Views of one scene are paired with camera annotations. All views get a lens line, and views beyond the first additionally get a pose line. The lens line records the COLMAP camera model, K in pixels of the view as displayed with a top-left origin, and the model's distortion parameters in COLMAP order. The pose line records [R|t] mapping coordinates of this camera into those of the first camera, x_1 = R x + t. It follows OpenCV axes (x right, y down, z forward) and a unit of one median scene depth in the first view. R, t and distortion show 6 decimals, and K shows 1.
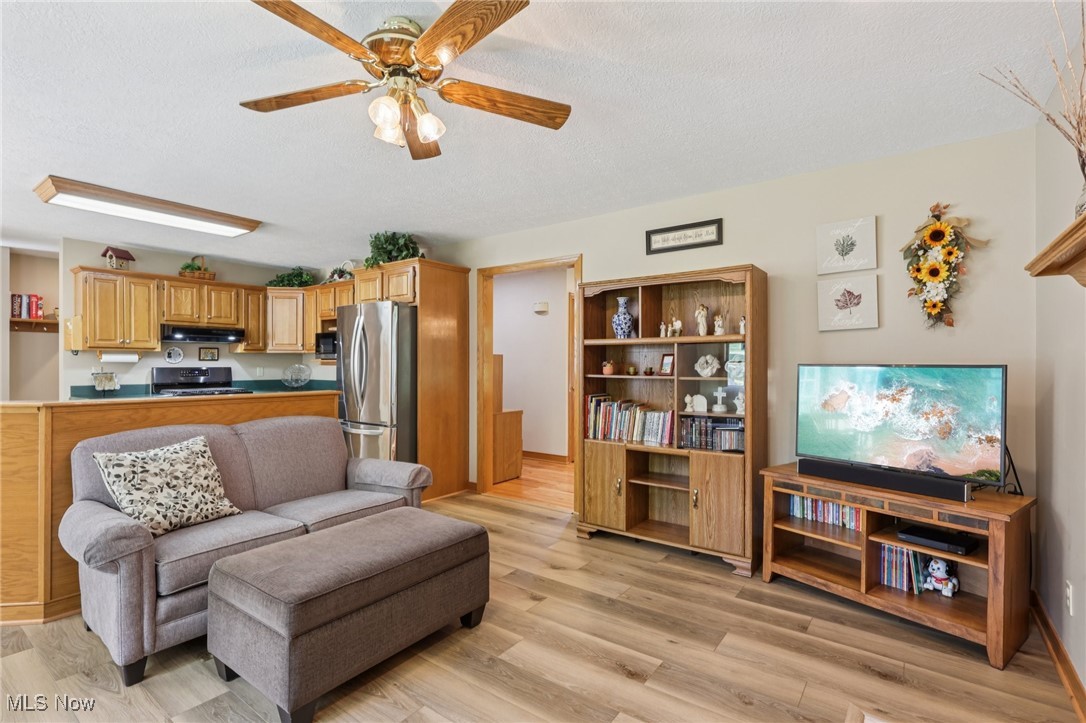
lens RADIAL K [[513.6, 0, 542.9], [0, 513.6, 367.2], [0, 0, 1]] dist [-0.000917, 0.000603]
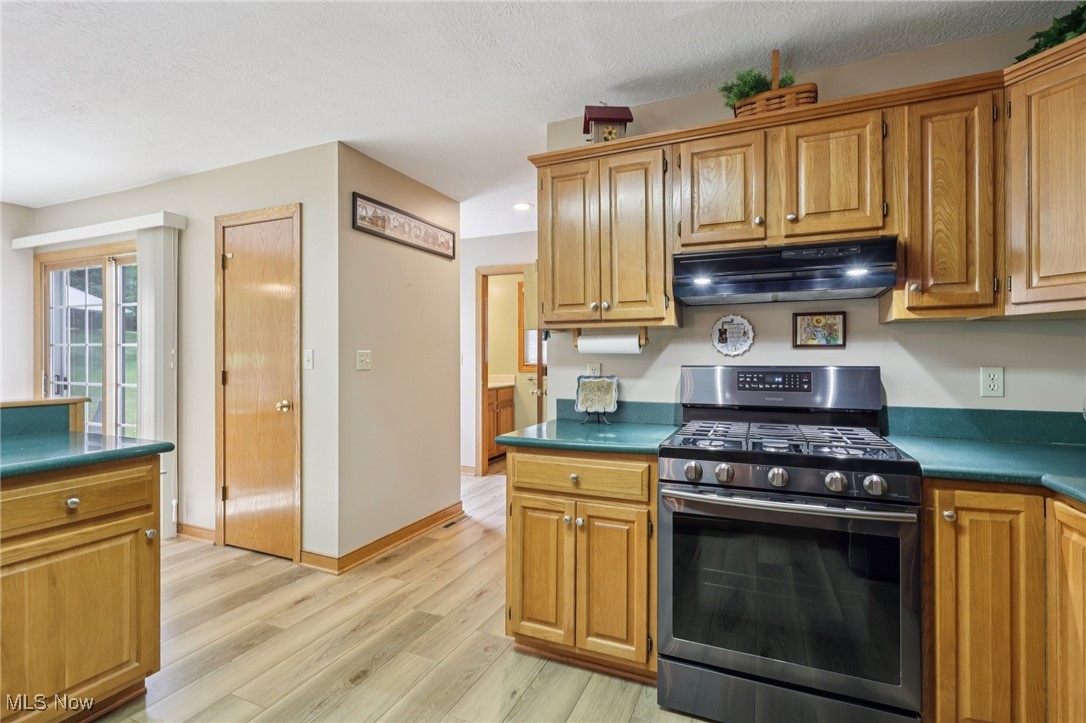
lens RADIAL K [[513.6, 0, 550.6], [0, 513.6, 358.5], [0, 0, 1]] dist [-0.000917, 0.000603]
pose [[0.217699, -0.008880, -0.975976, -0.452442], [-0.006335, 0.999925, -0.010511, -0.000926], [0.975995, 0.008471, 0.217626, 0.982380]]
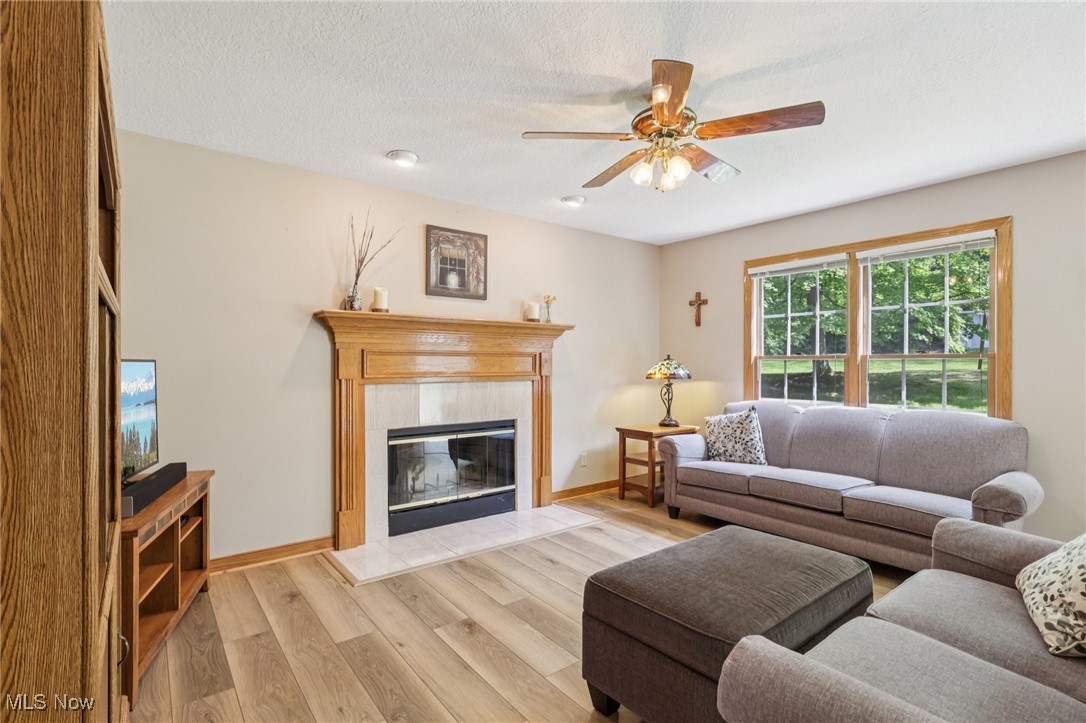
lens RADIAL K [[513.6, 0, 543.3], [0, 513.6, 365.2], [0, 0, 1]] dist [-0.000917, 0.000603]
pose [[-0.963728, -0.007038, 0.266794, -0.139782], [-0.004482, 0.999938, 0.010189, -0.003694], [-0.266849, 0.008624, -0.963700, 0.984467]]
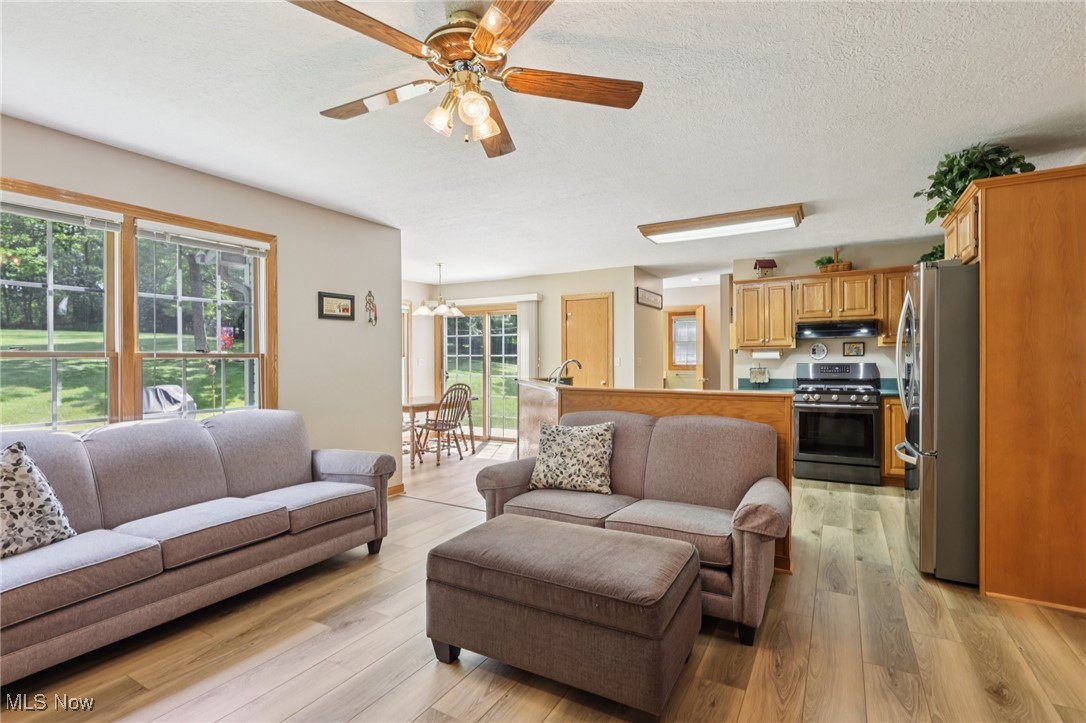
lens RADIAL K [[513.6, 0, 542.3], [0, 513.6, 369.4], [0, 0, 1]] dist [-0.000917, 0.000603]
pose [[0.101224, 0.012302, -0.994788, 0.306234], [0.000949, 0.999922, 0.012462, -0.001142], [0.994863, -0.002205, 0.101204, 0.448010]]
